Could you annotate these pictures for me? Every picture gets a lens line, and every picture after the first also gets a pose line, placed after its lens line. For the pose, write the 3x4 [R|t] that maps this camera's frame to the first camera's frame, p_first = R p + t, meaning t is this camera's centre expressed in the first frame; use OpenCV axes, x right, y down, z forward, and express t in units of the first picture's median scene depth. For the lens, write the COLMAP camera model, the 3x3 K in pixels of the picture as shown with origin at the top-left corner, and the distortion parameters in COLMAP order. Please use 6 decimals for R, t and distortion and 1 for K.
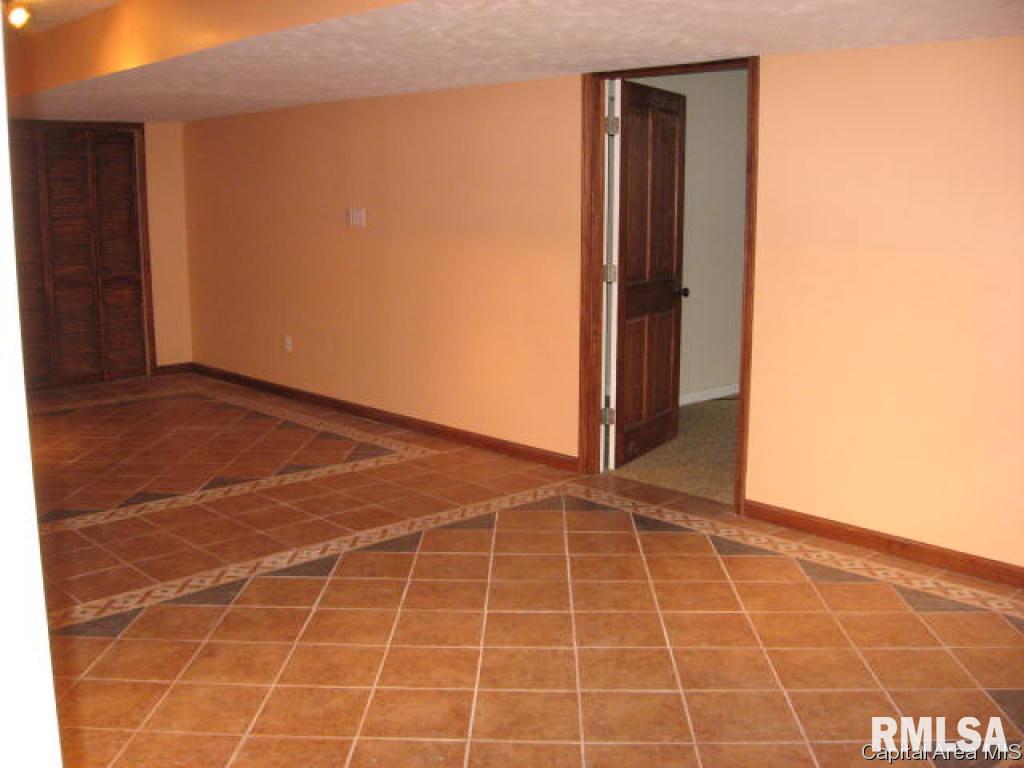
lens RADIAL K [[1068.1, 0, 508.9], [0, 1068.1, 385.3], [0, 0, 1]] dist [-0.111434, 0.000000]
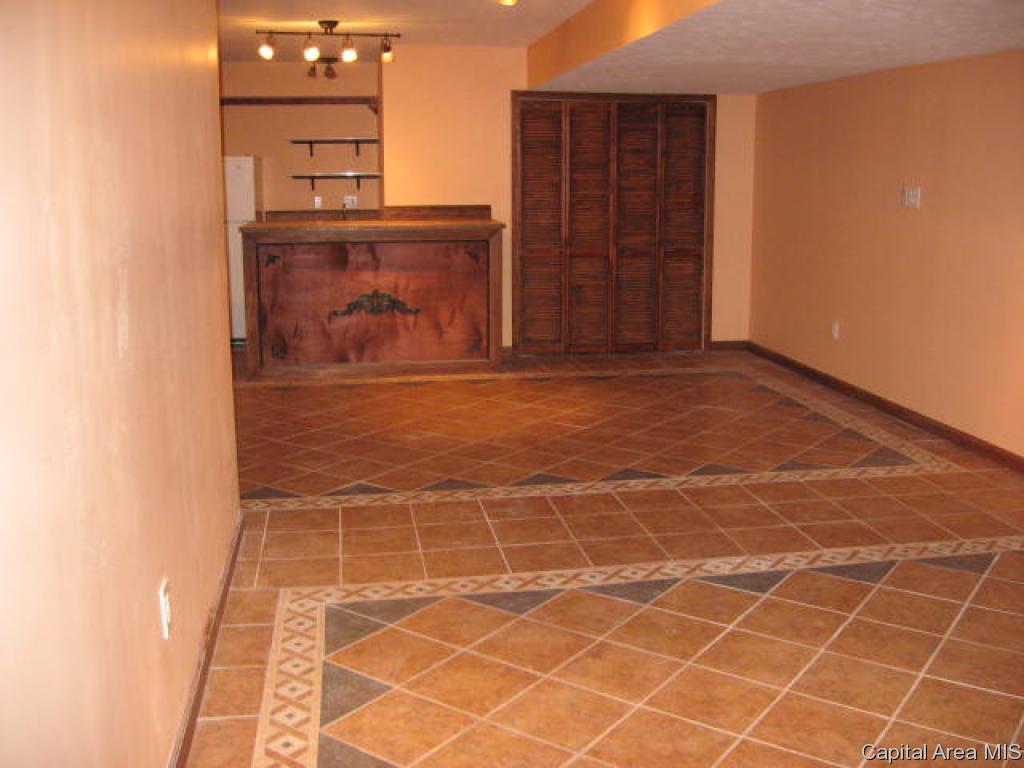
lens RADIAL K [[1068.1, 0, 535.0], [0, 1068.1, 360.6], [0, 0, 1]] dist [-0.111434, 0.000000]
pose [[0.839933, 0.095615, -0.534201, 0.103891], [-0.096949, 0.994959, 0.025651, -0.016281], [0.533961, 0.030246, 0.844968, 0.116691]]
